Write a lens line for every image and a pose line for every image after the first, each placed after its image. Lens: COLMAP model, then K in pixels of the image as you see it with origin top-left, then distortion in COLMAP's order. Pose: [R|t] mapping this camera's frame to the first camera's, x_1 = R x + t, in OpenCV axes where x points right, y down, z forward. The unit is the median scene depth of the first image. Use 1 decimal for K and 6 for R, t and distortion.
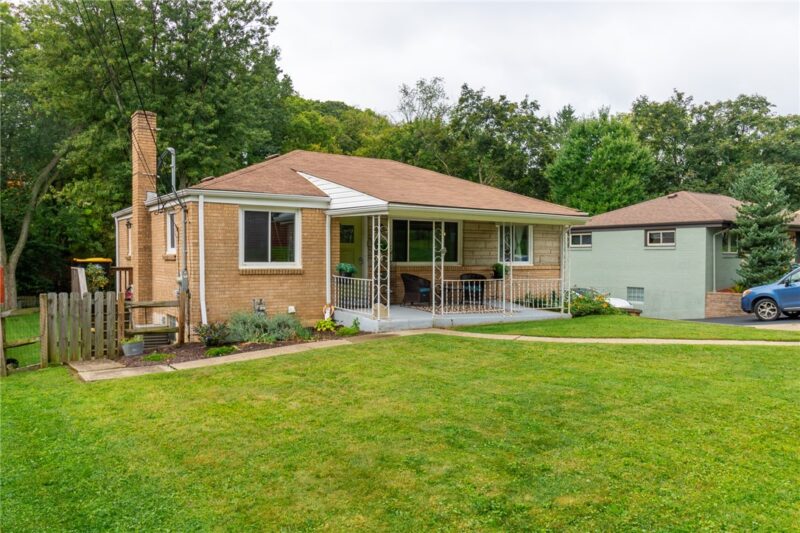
lens RADIAL K [[616.8, 0, 398.2], [0, 616.8, 267.3], [0, 0, 1]] dist [0.007175, -0.010670]
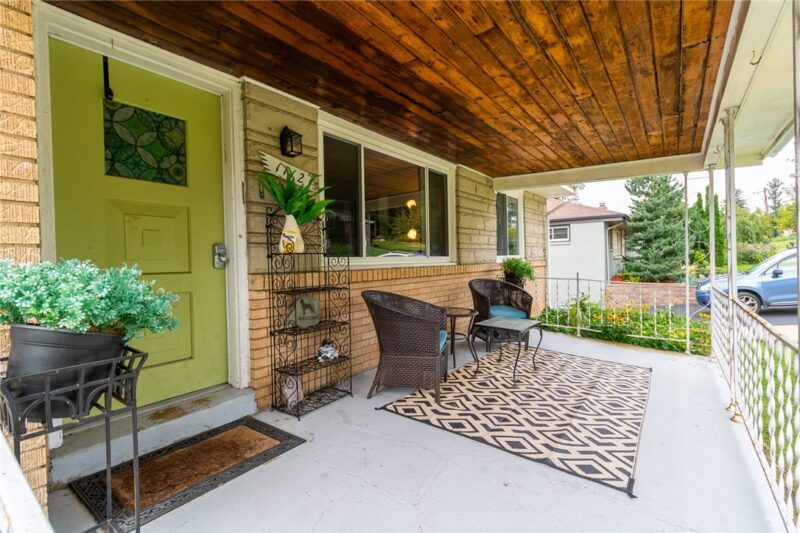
lens RADIAL K [[367.6, 0, 407.2], [0, 367.6, 266.9], [0, 0, 1]] dist [-0.002473, -0.001183]
pose [[0.938145, -0.029128, 0.345015, -0.035978], [0.029341, 0.999559, 0.004608, -0.002659], [-0.344997, 0.005800, 0.938586, 0.765301]]
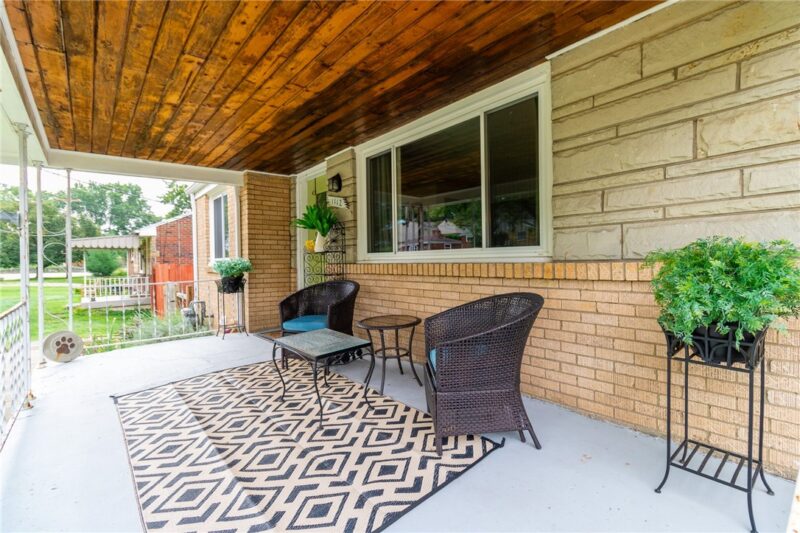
lens RADIAL K [[367.6, 0, 406.0], [0, 367.6, 265.1], [0, 0, 1]] dist [-0.002473, -0.001183]
pose [[0.128135, 0.008032, -0.991724, 0.250473], [0.002187, 0.999962, 0.008382, -0.002028], [0.991754, -0.003242, 0.128113, 0.958658]]
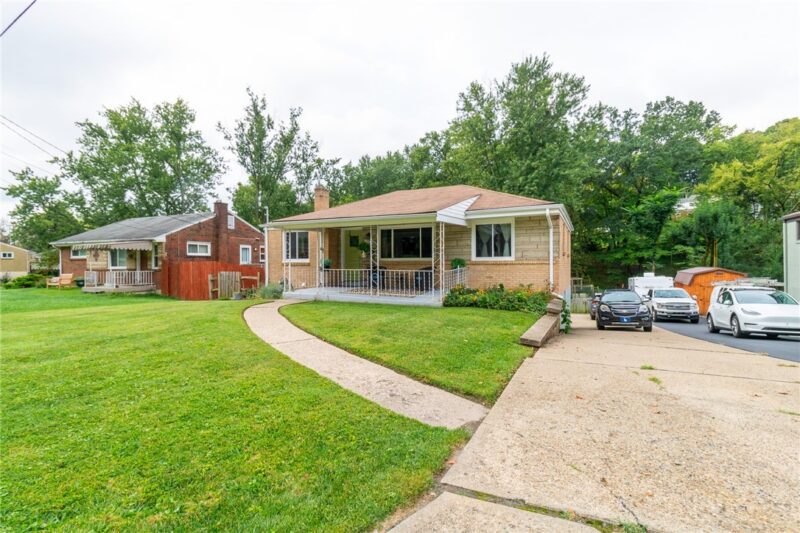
lens RADIAL K [[367.6, 0, 405.0], [0, 367.6, 264.8], [0, 0, 1]] dist [-0.002473, -0.001183]
pose [[0.514204, 0.011918, -0.857585, 0.754128], [0.001562, 0.999889, 0.014832, -0.005451], [0.857667, -0.008967, 0.514128, 0.572294]]
